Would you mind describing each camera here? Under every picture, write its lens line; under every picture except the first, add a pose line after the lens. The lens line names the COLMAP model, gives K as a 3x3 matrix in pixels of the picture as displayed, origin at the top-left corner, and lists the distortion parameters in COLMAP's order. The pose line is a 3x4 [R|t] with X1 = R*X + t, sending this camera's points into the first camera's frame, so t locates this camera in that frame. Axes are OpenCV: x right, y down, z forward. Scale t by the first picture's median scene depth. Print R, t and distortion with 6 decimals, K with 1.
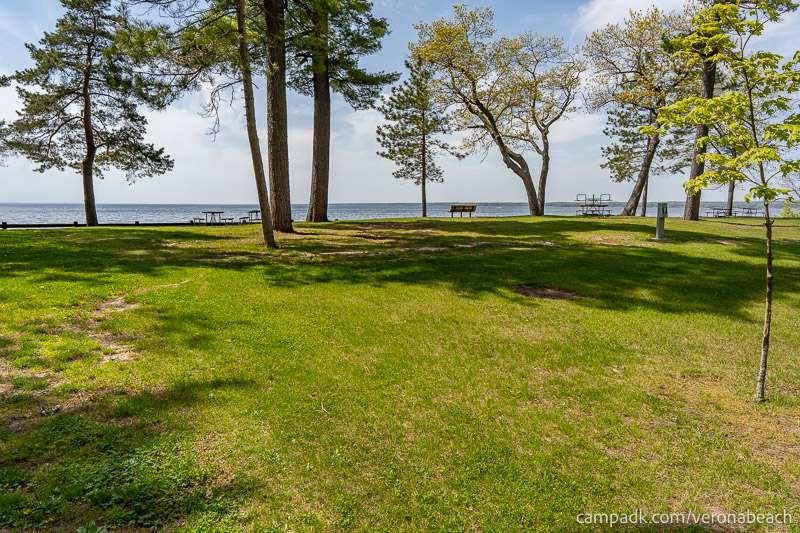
lens RADIAL K [[551.7, 0, 400.0], [0, 551.7, 266.5], [0, 0, 1]] dist [-0.003693, -0.000628]
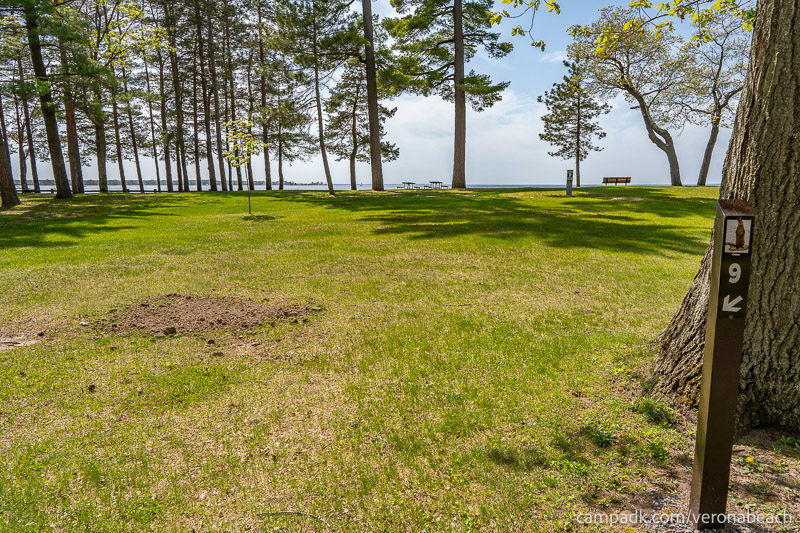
lens RADIAL K [[551.7, 0, 400.0], [0, 551.7, 266.5], [0, 0, 1]] dist [-0.003693, -0.000628]
pose [[0.761677, 0.088245, -0.641919, 0.545993], [-0.066912, 0.996098, 0.057539, 0.040805], [0.644492, -0.000874, 0.764610, -0.184475]]
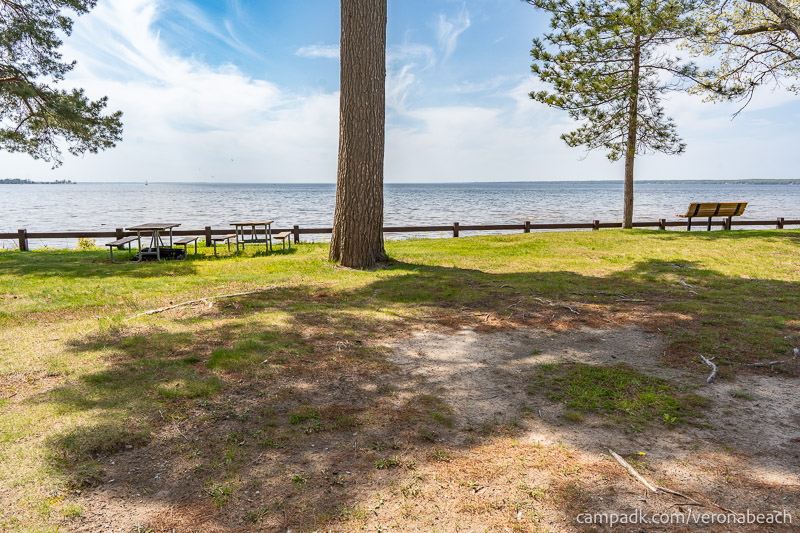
lens RADIAL K [[519.6, 0, 400.0], [0, 519.6, 266.5], [0, 0, 1]] dist [-0.001349, -0.000217]
pose [[0.955072, 0.042526, -0.293306, -0.010656], [-0.028019, 0.998175, 0.053490, -0.075425], [0.295045, -0.042869, 0.954521, 0.515445]]
